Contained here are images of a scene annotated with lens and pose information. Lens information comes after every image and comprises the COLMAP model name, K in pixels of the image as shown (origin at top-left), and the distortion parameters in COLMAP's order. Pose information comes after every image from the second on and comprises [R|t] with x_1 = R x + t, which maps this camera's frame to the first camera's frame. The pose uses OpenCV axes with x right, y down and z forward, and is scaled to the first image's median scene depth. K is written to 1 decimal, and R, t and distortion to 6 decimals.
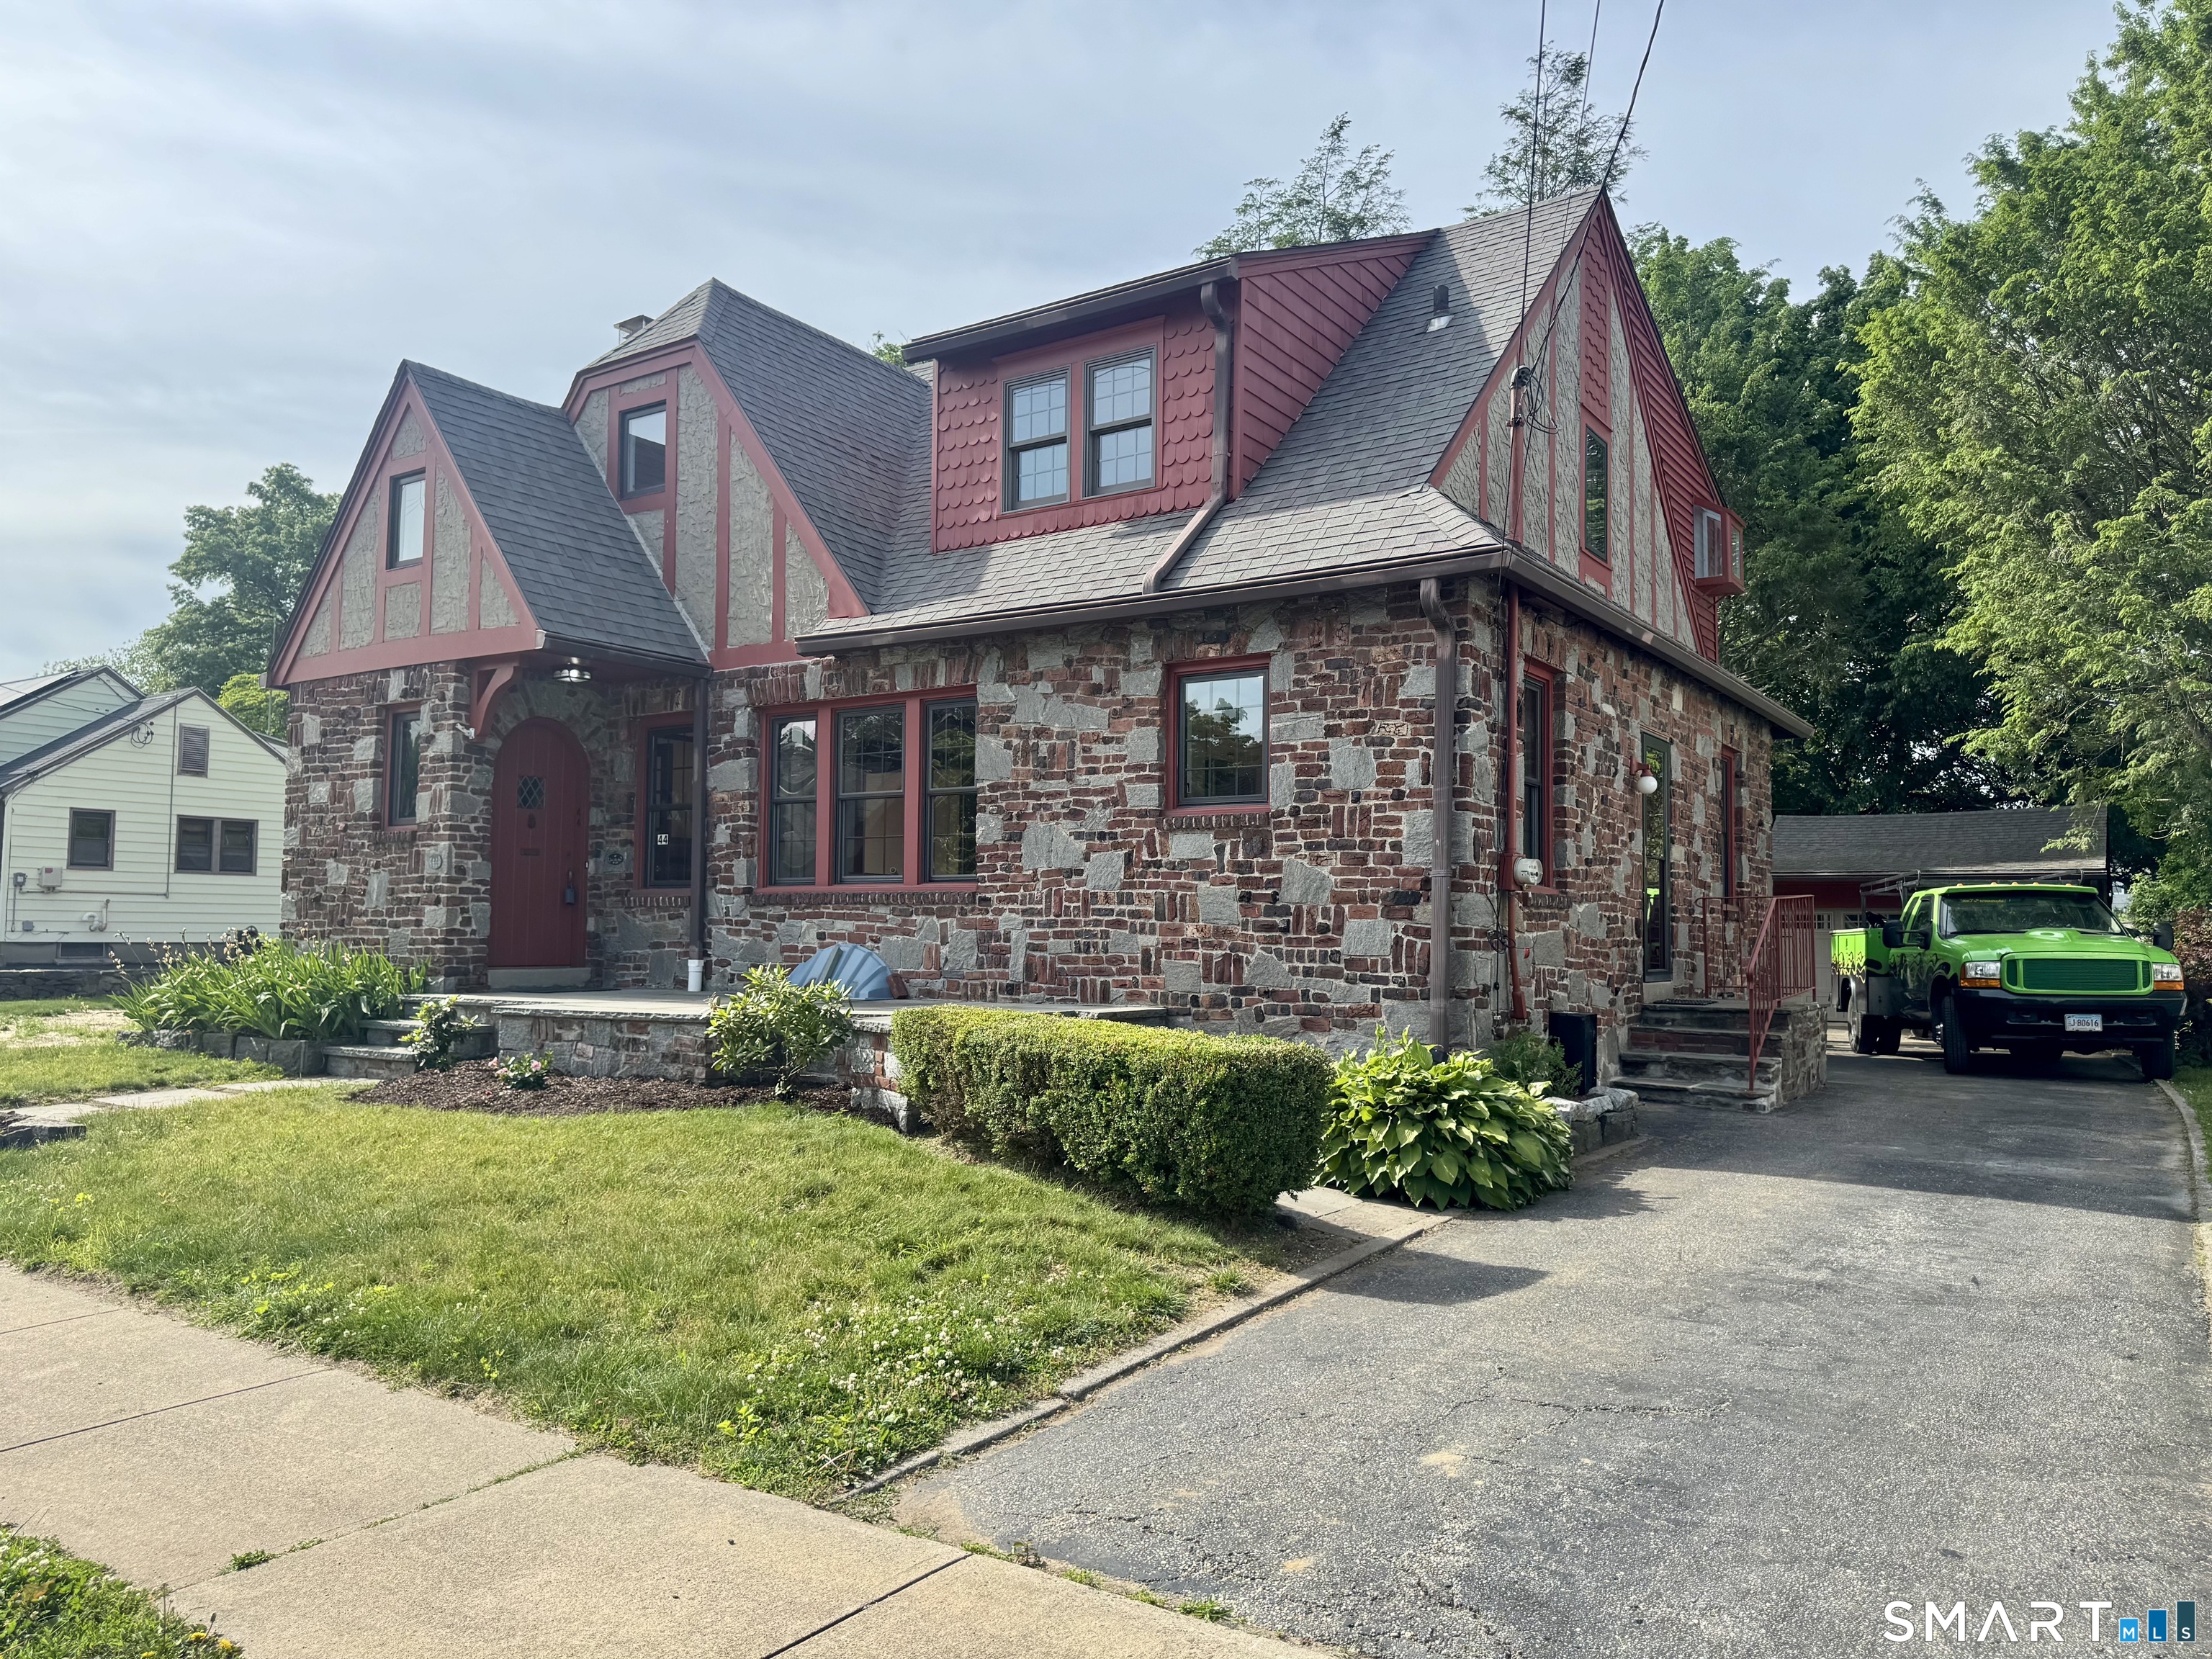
lens RADIAL K [[1572.9, 0, 1105.7], [0, 1572.9, 833.2], [0, 0, 1]] dist [0.079845, -0.005492]
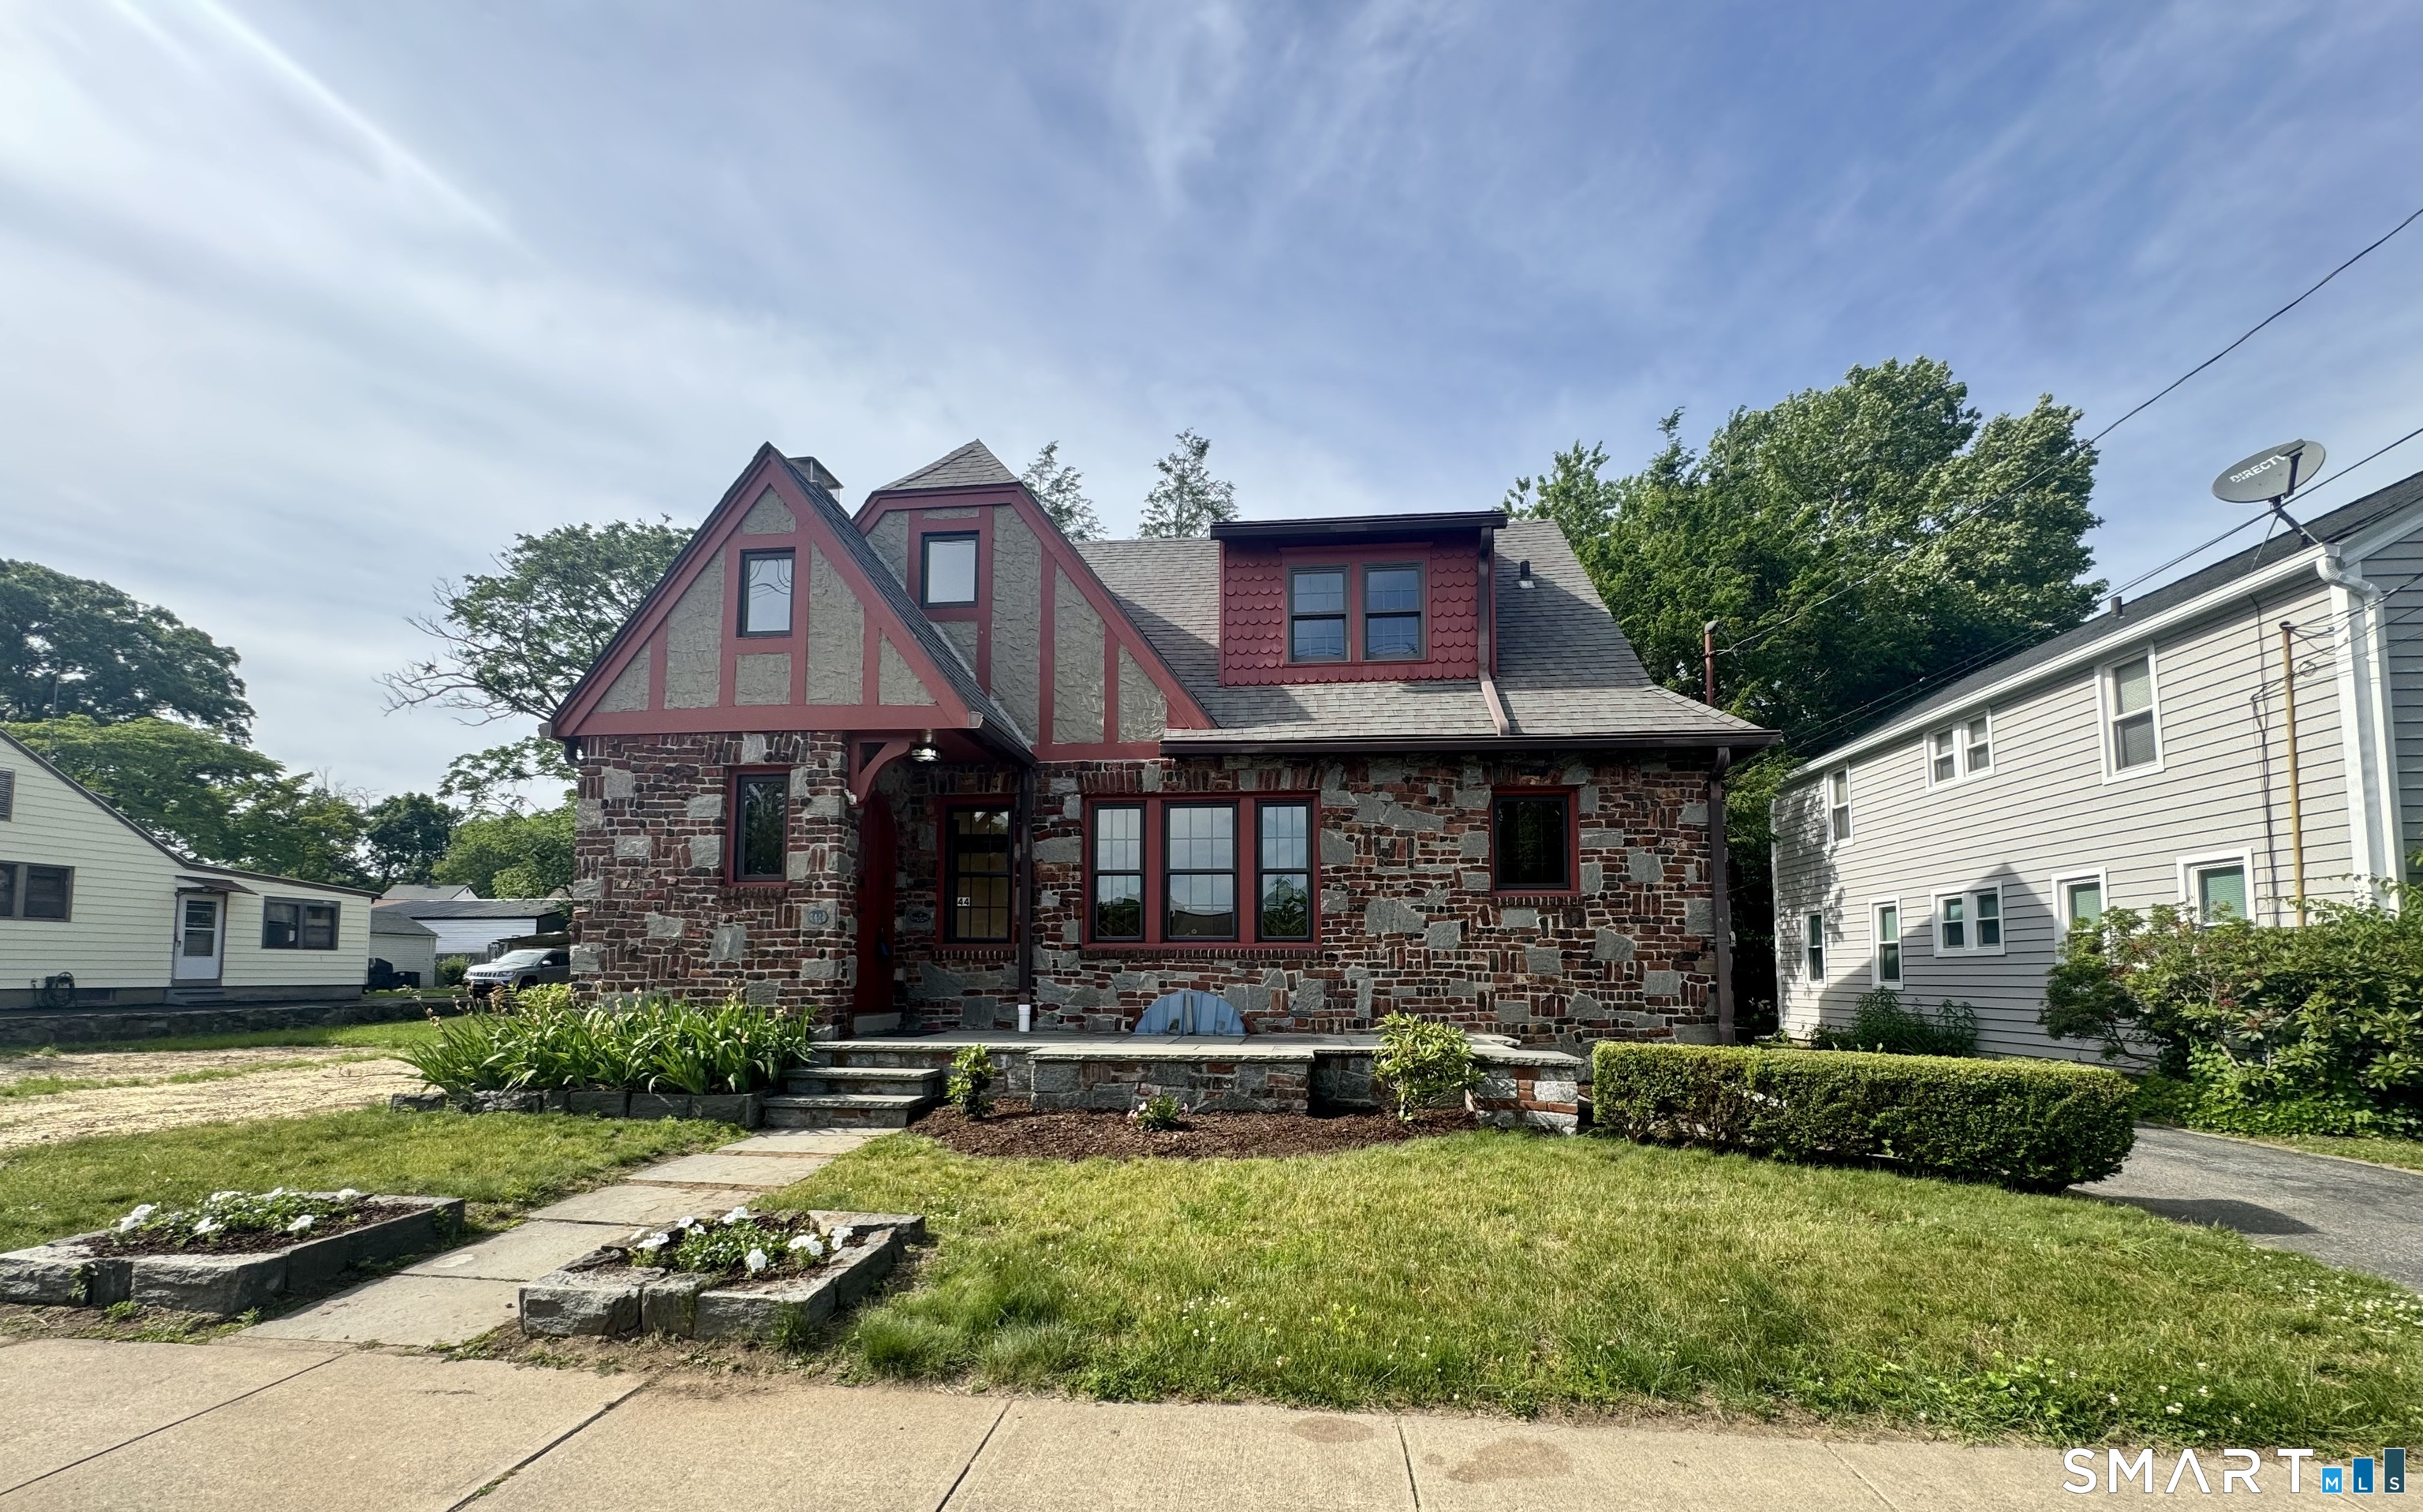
lens RADIAL K [[994.8, 0, 1209.7], [0, 994.8, 891.0], [0, 0, 1]] dist [0.004634, 0.000396]
pose [[0.879769, 0.032917, 0.474261, -0.529691], [-0.024915, 0.999422, -0.023150, 0.009762], [-0.474749, 0.008550, 0.880080, 0.305457]]
